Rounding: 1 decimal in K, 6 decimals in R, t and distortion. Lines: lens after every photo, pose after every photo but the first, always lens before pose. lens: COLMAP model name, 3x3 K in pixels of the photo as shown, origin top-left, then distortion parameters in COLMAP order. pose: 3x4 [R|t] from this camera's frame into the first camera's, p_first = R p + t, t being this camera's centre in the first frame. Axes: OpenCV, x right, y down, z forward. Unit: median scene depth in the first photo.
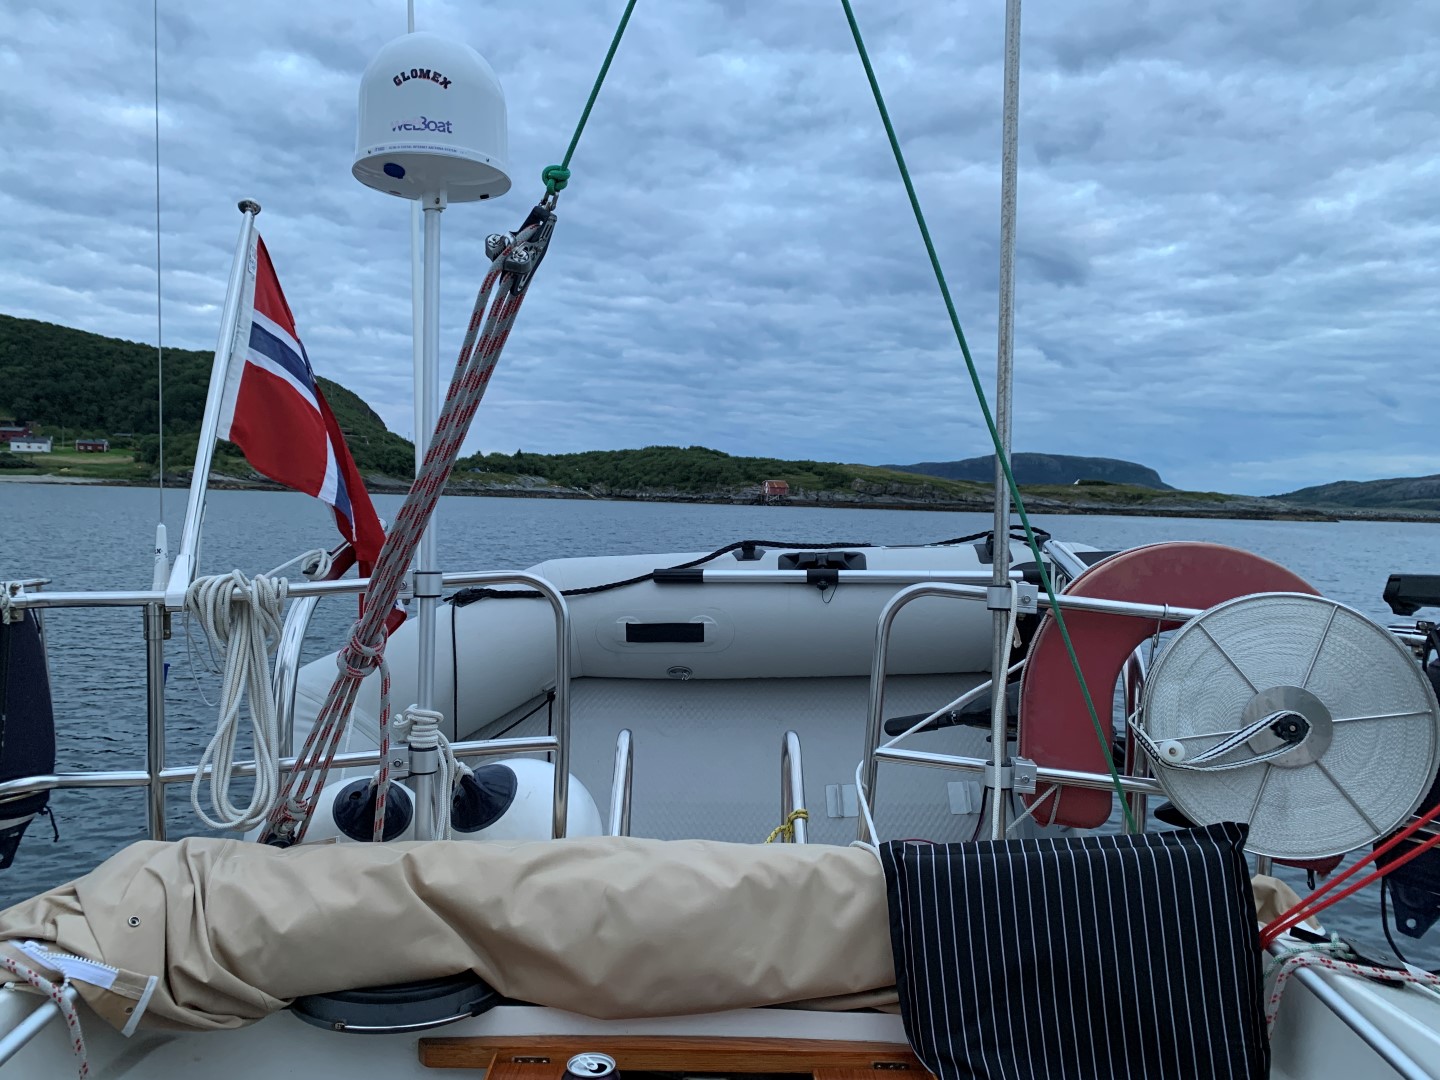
lens RADIAL K [[1074.2, 0, 725.3], [0, 1074.2, 523.0], [0, 0, 1]] dist [0.105660, -0.203590]
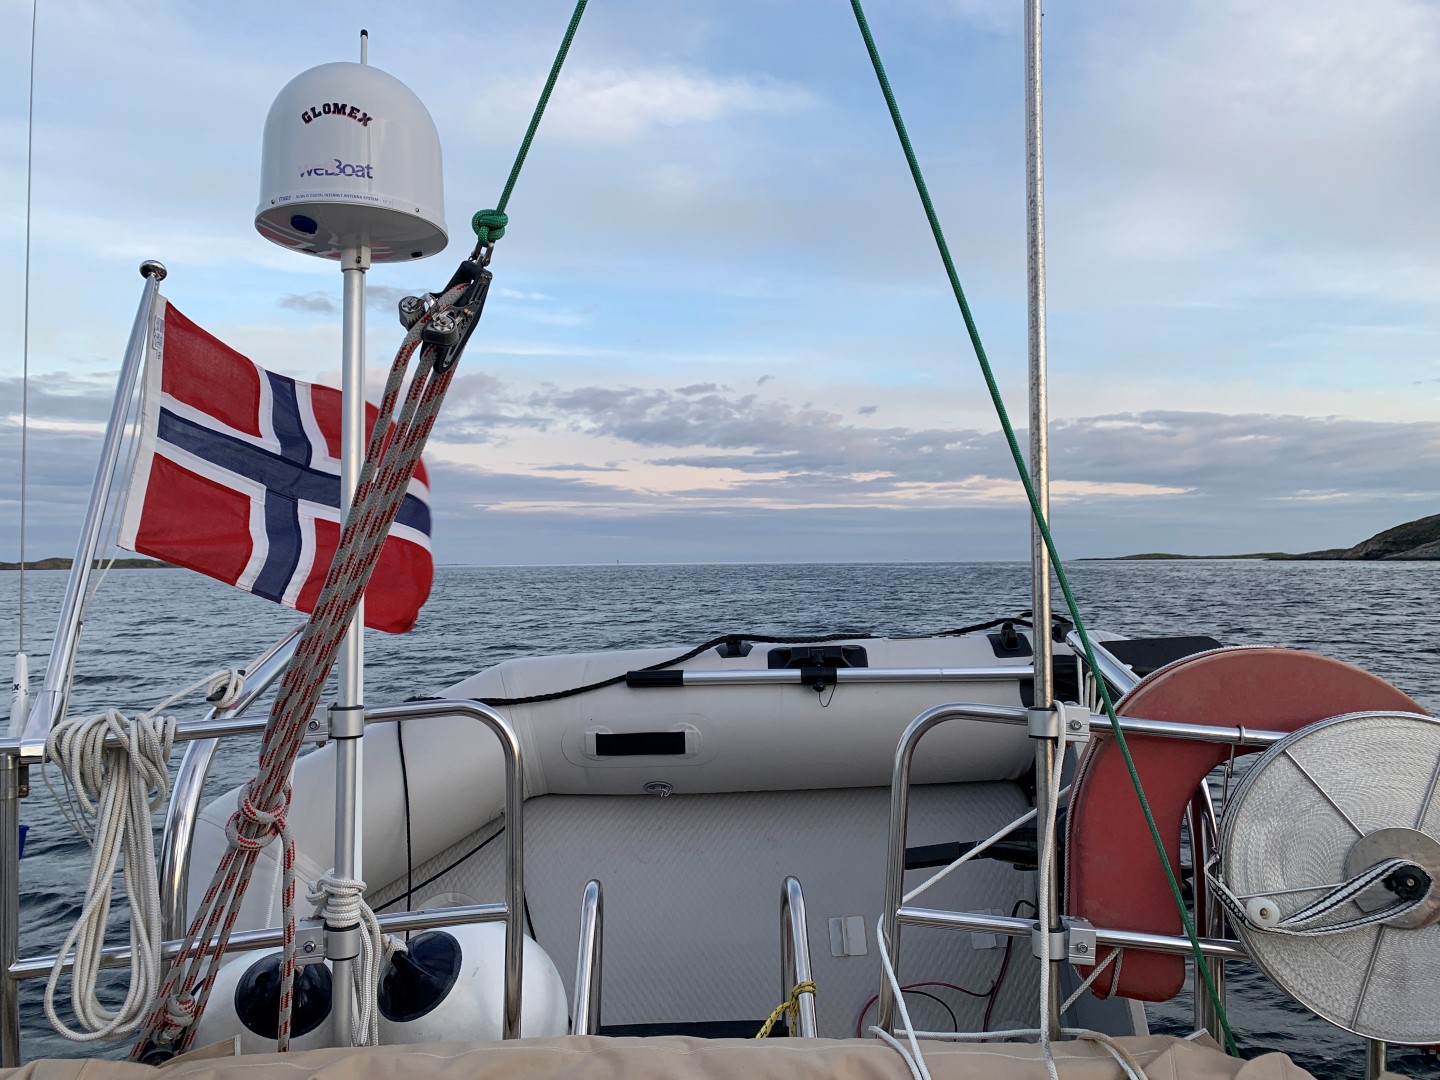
lens RADIAL K [[1136.6, 0, 720.0], [0, 1136.6, 540.0], [0, 0, 1]] dist [0.040005, -0.041810]
pose [[0.999739, -0.017636, 0.014516, -0.003533], [0.018330, 0.998624, -0.049133, -0.032878], [-0.013630, 0.049386, 0.998687, 0.129872]]
